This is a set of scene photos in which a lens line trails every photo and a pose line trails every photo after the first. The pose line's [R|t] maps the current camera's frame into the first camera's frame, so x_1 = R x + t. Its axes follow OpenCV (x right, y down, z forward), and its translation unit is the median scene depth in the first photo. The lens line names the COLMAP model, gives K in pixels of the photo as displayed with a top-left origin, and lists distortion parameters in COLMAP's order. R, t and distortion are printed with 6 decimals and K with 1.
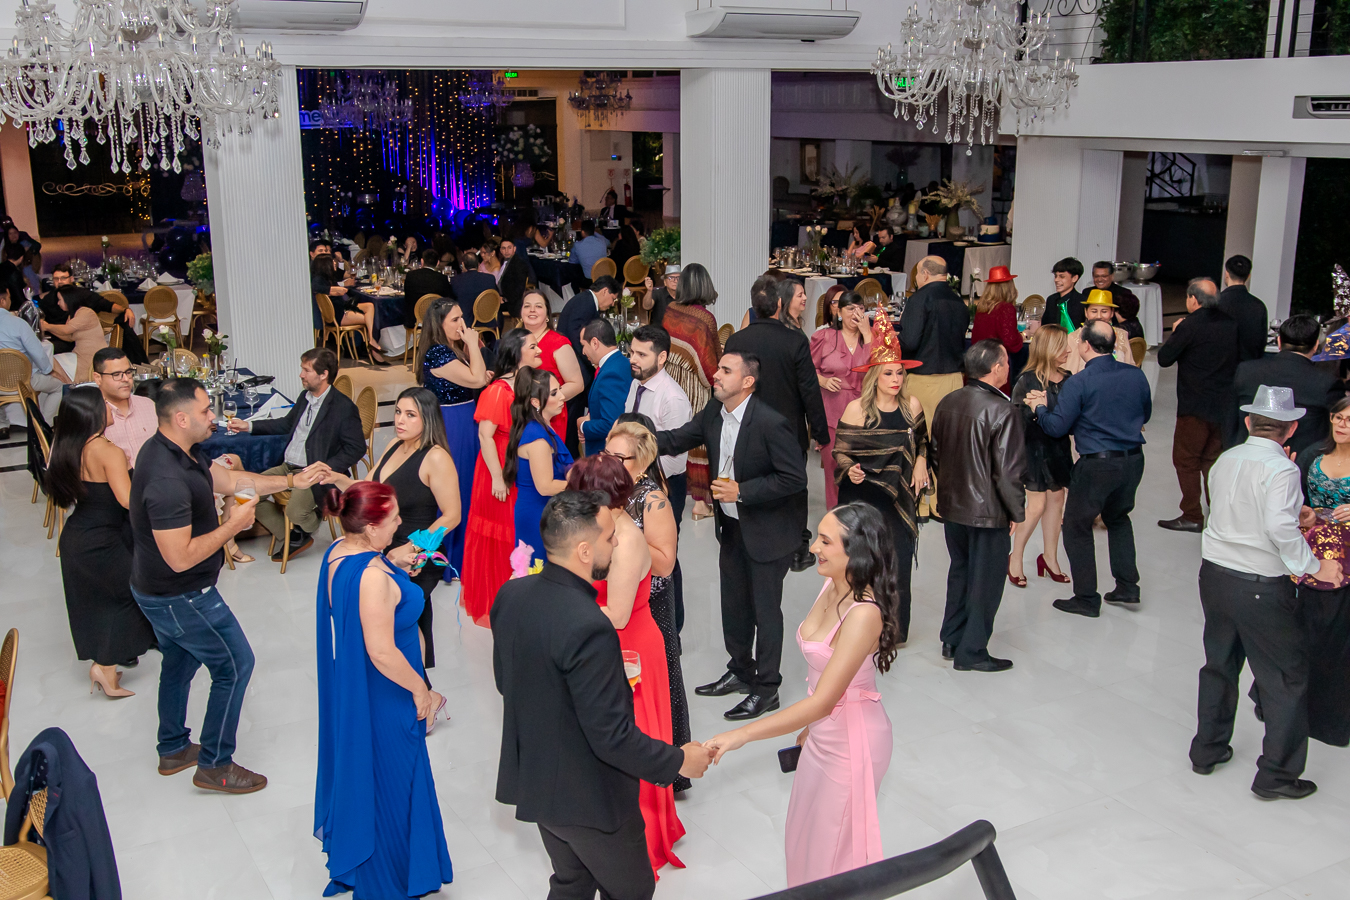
lens RADIAL K [[1378.8, 0, 675.0], [0, 1378.8, 450.0], [0, 0, 1]] dist [0.012093, 0.050210]
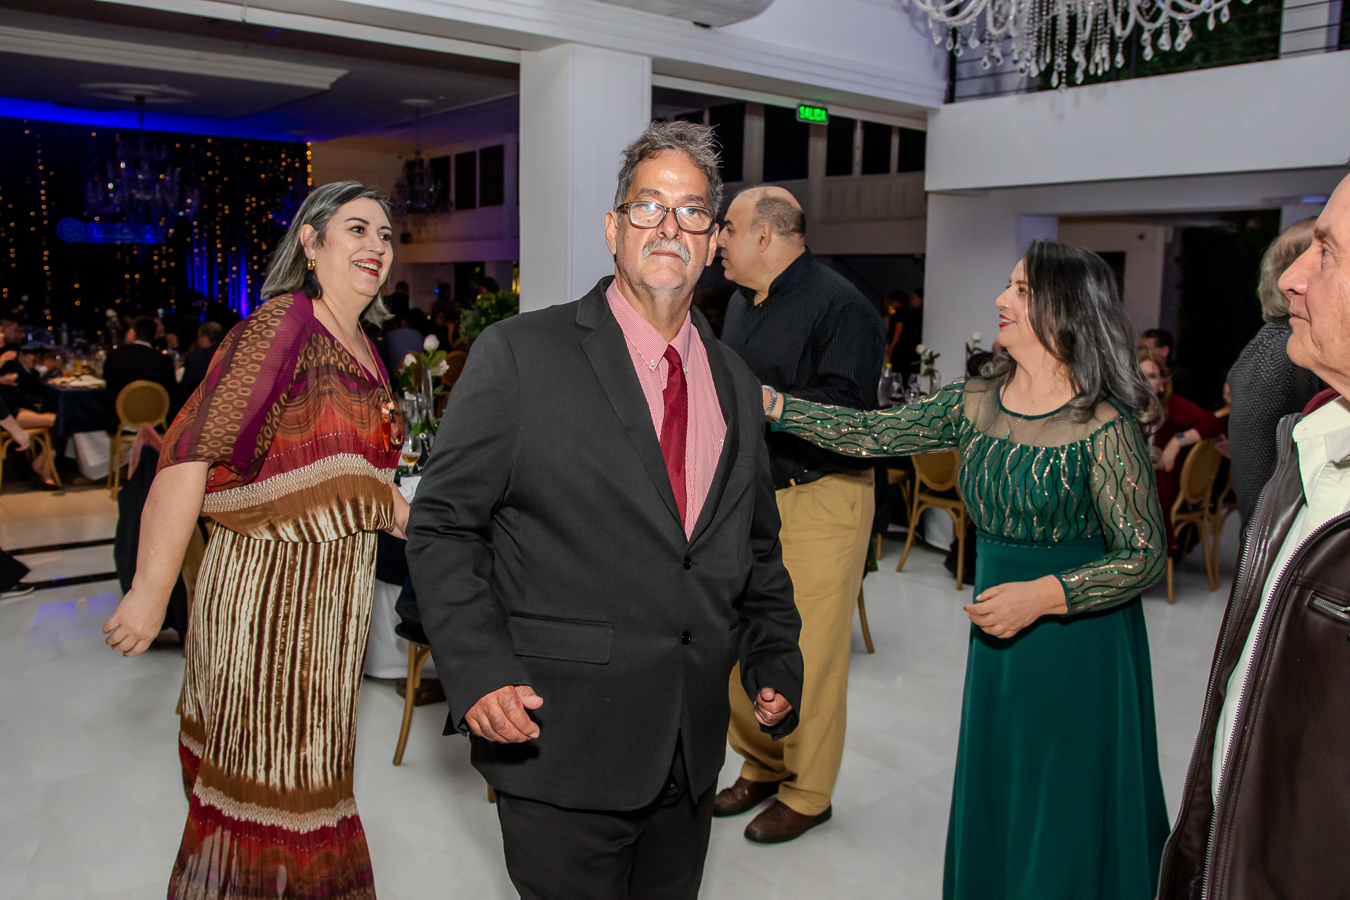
lens RADIAL K [[1119.9, 0, 675.0], [0, 1119.9, 450.0], [0, 0, 1]] dist [-0.085263, 0.080515]
pose [[0.986894, -0.003349, 0.161334, -0.009060], [0.019933, 0.994658, -0.101283, -0.020389], [-0.160133, 0.103172, 0.981689, 0.420792]]
